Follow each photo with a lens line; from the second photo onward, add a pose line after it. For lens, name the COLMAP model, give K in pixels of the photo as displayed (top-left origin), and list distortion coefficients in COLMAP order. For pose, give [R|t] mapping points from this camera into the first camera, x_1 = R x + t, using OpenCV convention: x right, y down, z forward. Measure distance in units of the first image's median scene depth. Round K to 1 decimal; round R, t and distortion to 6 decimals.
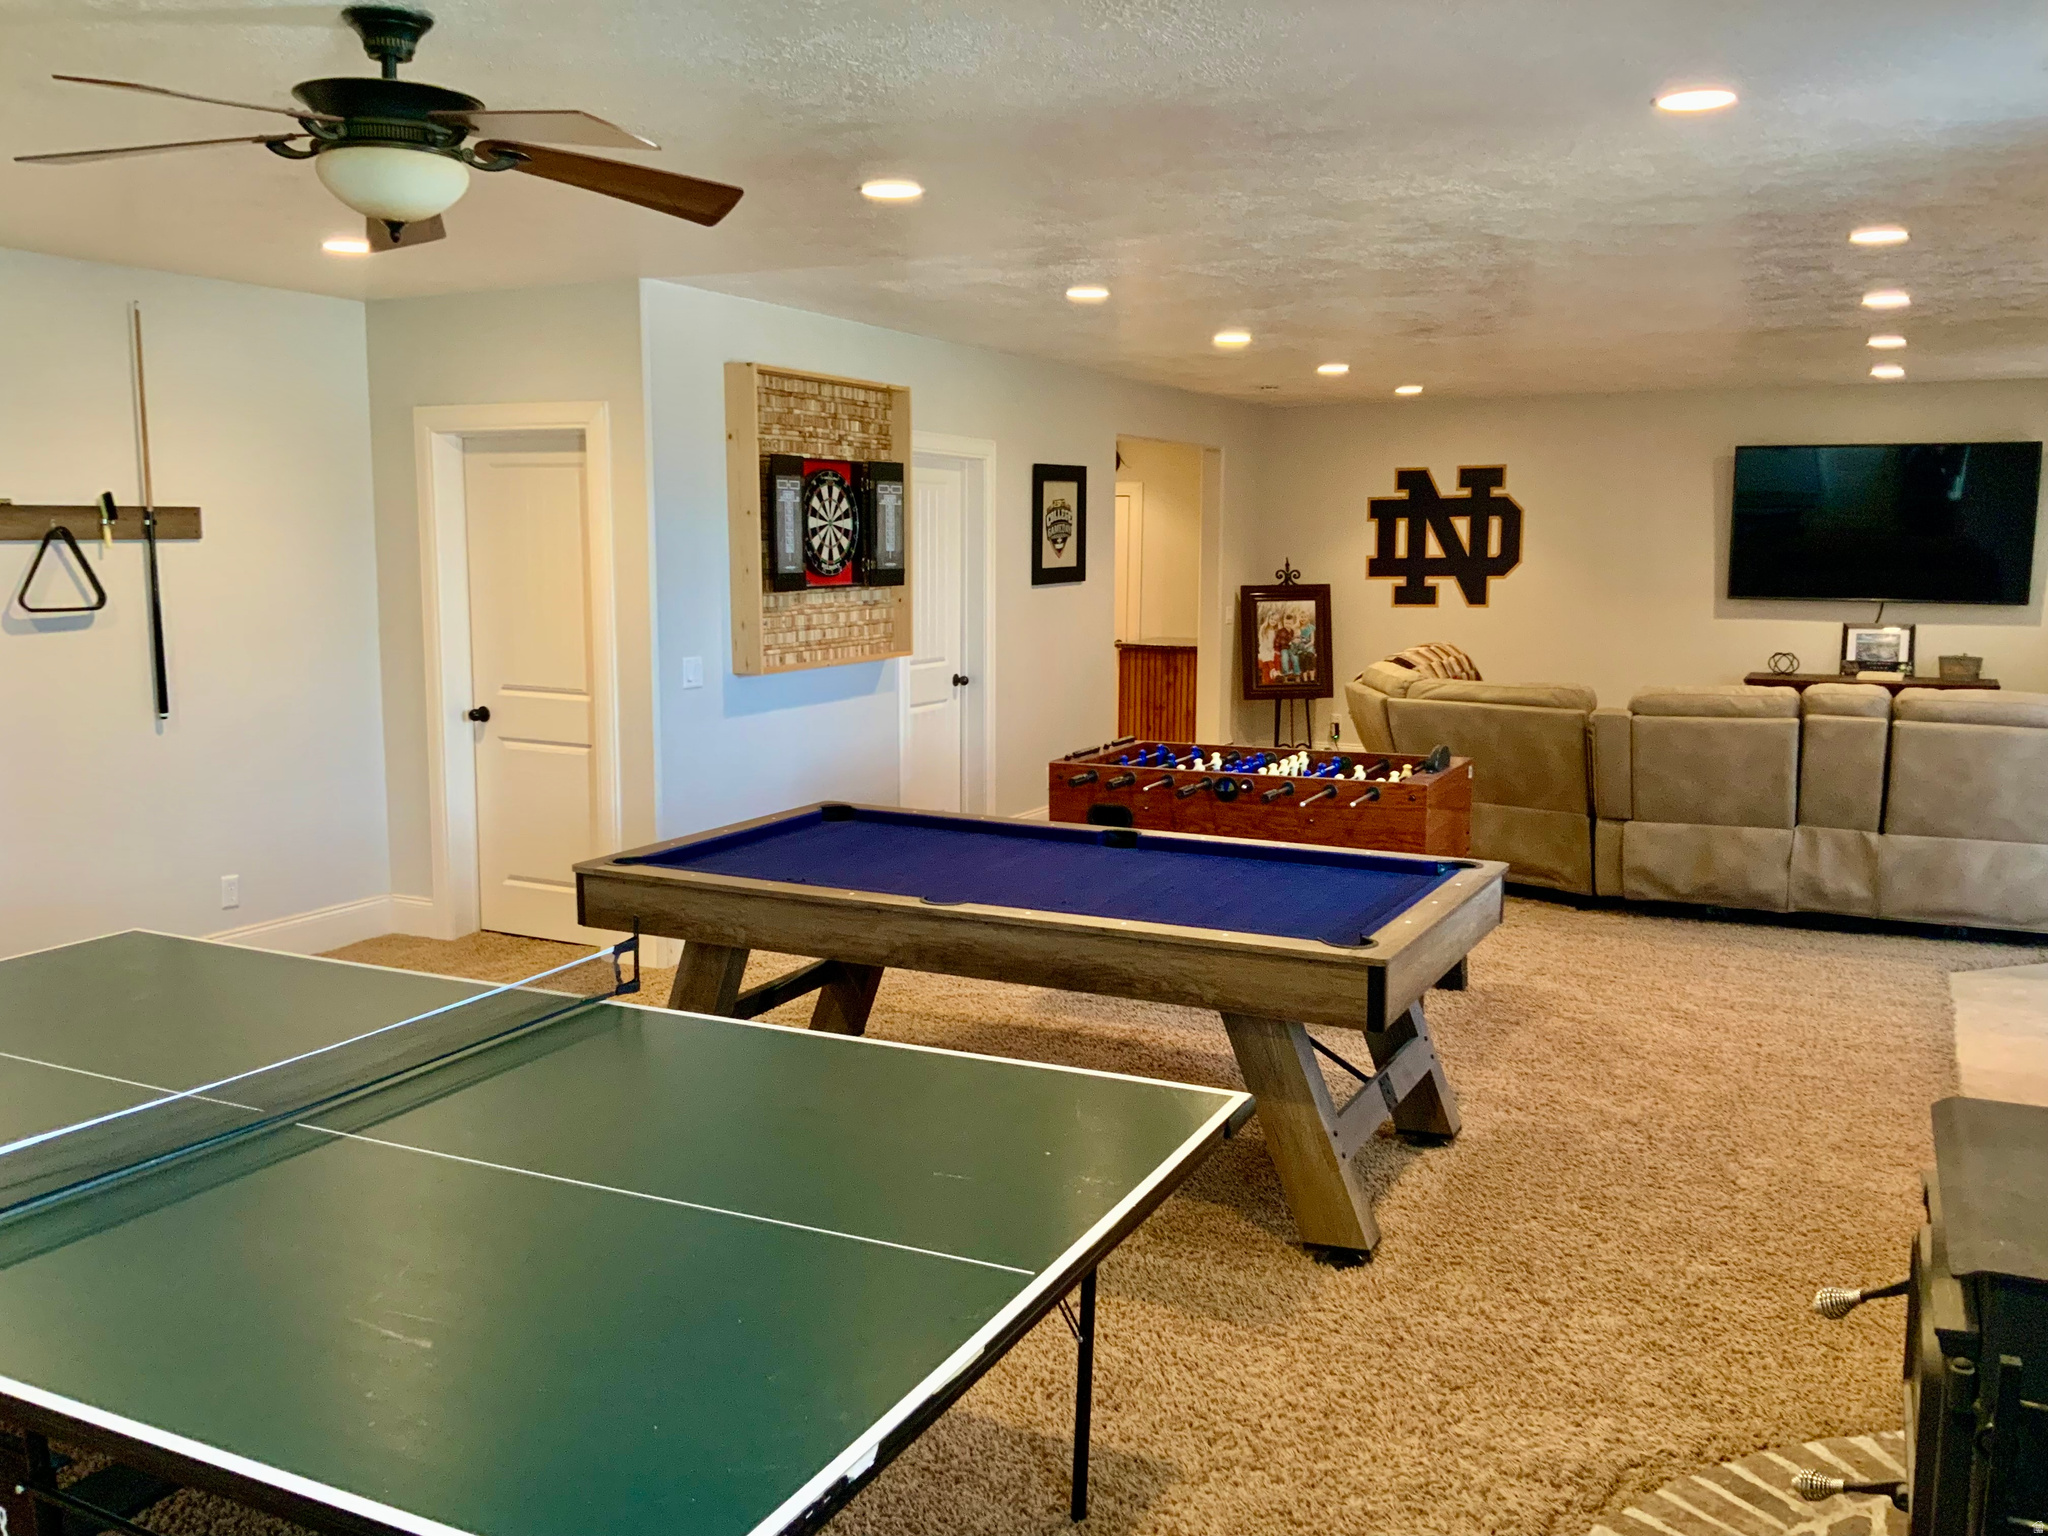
lens RADIAL K [[1705.5, 0, 1016.0], [0, 1705.5, 766.5], [0, 0, 1]] dist [0.125870, -0.261230]
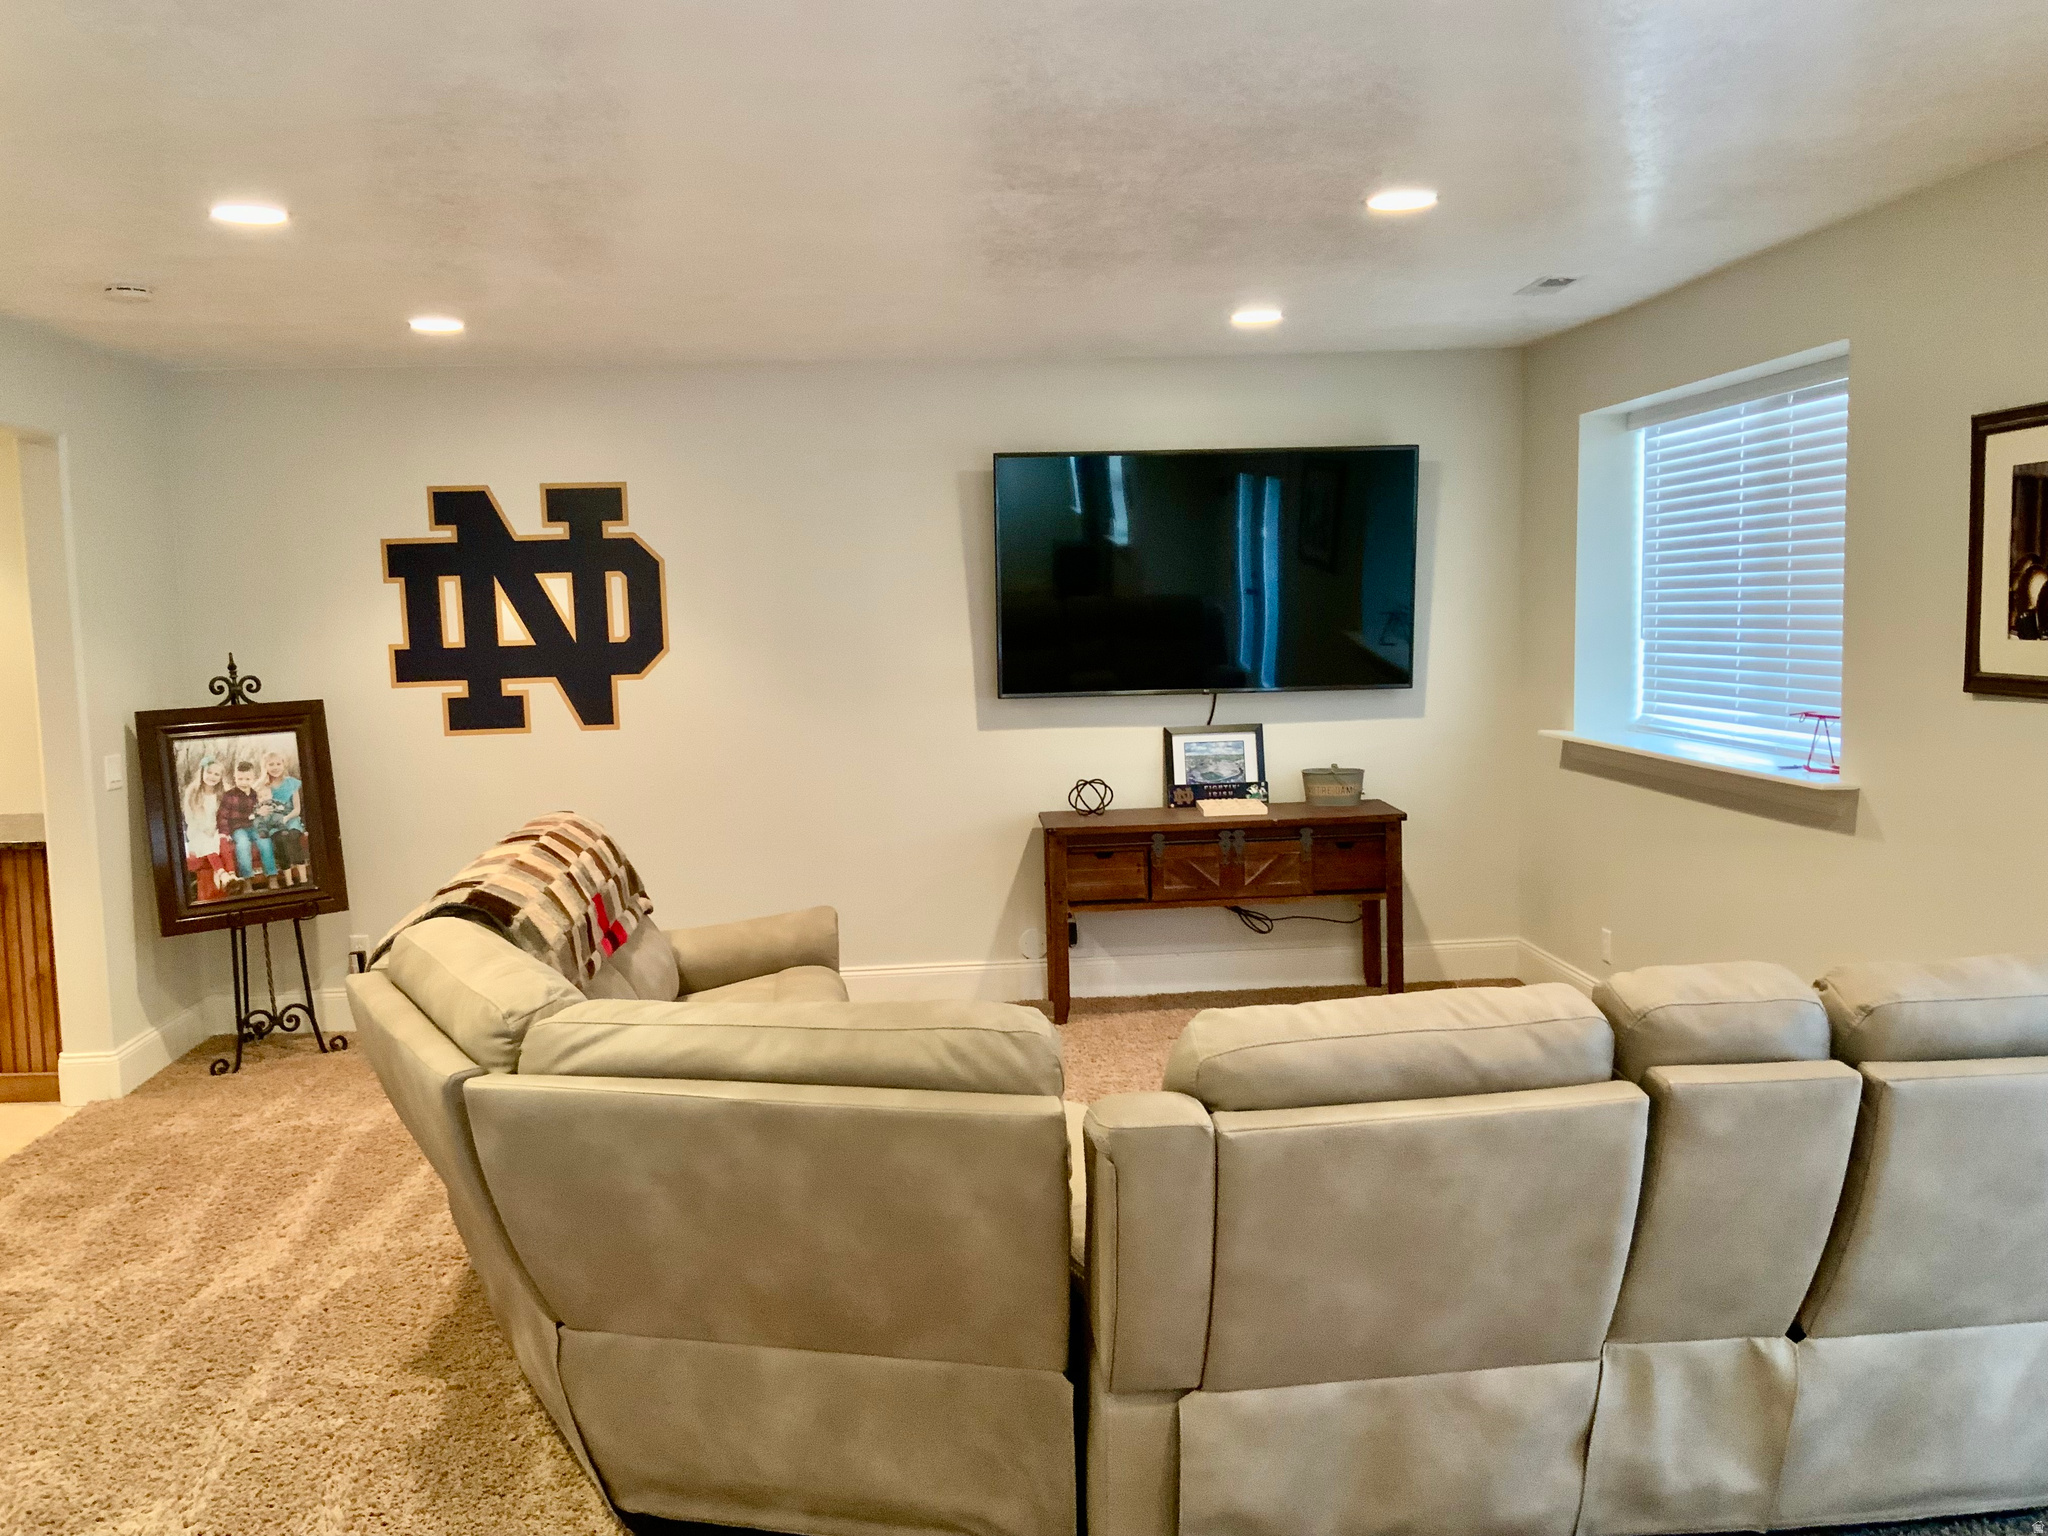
lens RADIAL K [[1705.5, 0, 1016.0], [0, 1705.5, 766.5], [0, 0, 1]] dist [0.125870, -0.261230]
pose [[0.858389, -0.073694, 0.507679, 0.096562], [0.095081, 0.995336, -0.016282, -0.058174], [-0.504111, 0.062247, 0.861393, 0.440718]]
